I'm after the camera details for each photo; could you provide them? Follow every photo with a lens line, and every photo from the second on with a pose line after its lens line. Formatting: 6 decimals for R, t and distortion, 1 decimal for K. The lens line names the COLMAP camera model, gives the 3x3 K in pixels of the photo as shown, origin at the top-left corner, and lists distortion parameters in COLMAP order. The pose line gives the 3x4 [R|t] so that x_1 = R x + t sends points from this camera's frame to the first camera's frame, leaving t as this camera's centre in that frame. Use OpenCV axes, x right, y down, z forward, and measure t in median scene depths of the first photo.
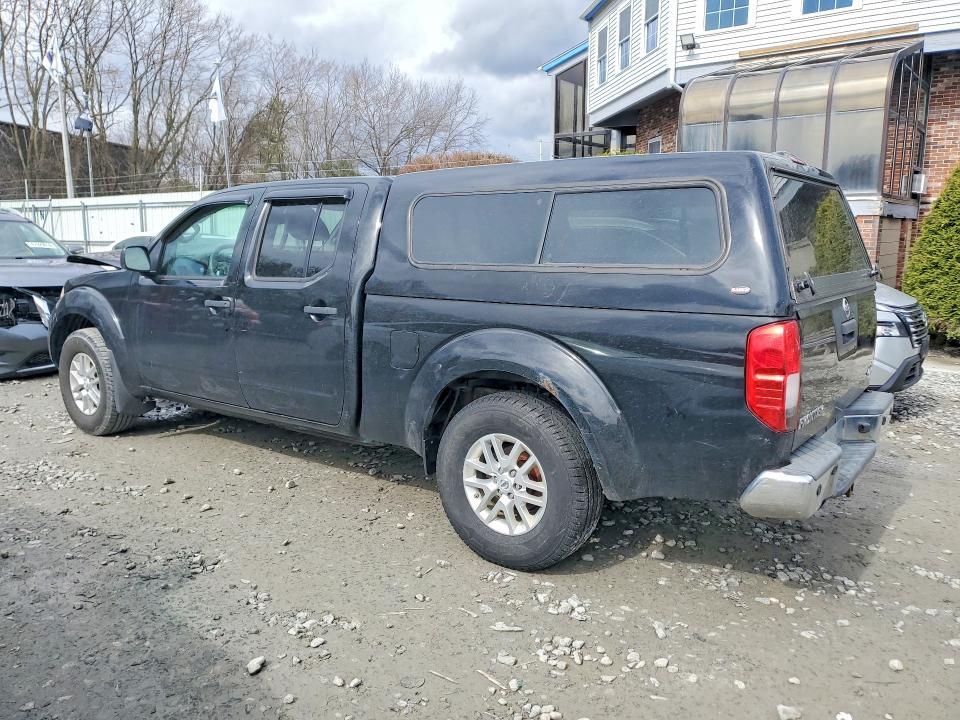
lens RADIAL K [[756.7, 0, 482.0], [0, 756.7, 378.6], [0, 0, 1]] dist [0.028115, -0.005099]
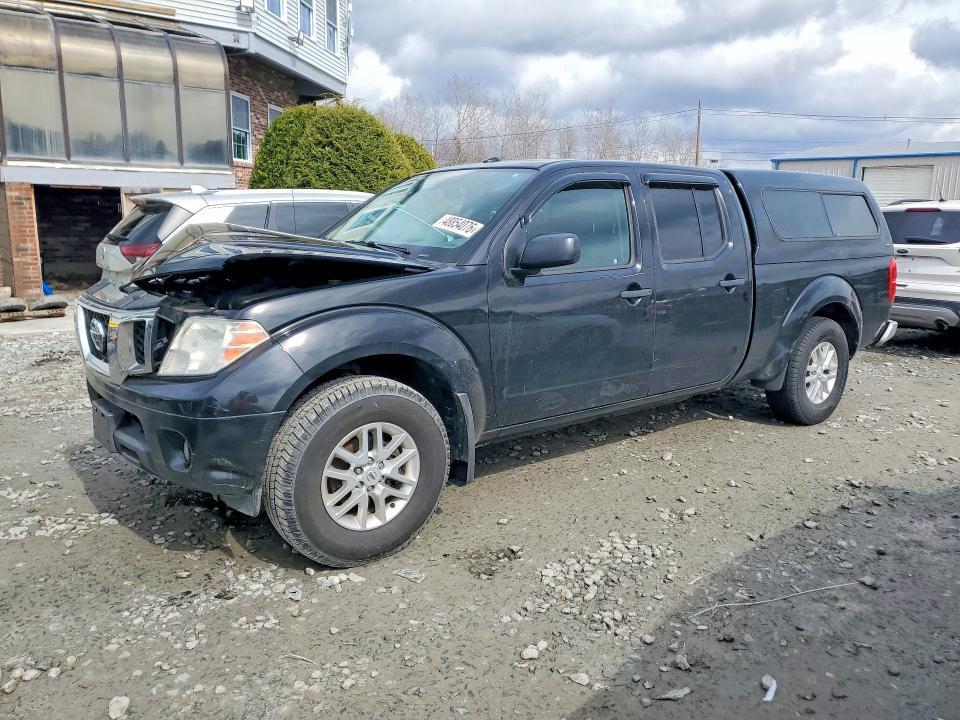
lens RADIAL K [[756.7, 0, 482.0], [0, 756.7, 378.6], [0, 0, 1]] dist [0.028115, -0.005099]
pose [[0.253075, -0.211781, 0.943982, -0.823167], [0.164462, 0.970961, 0.173742, -0.123608], [-0.953365, 0.111280, 0.280556, 0.594855]]
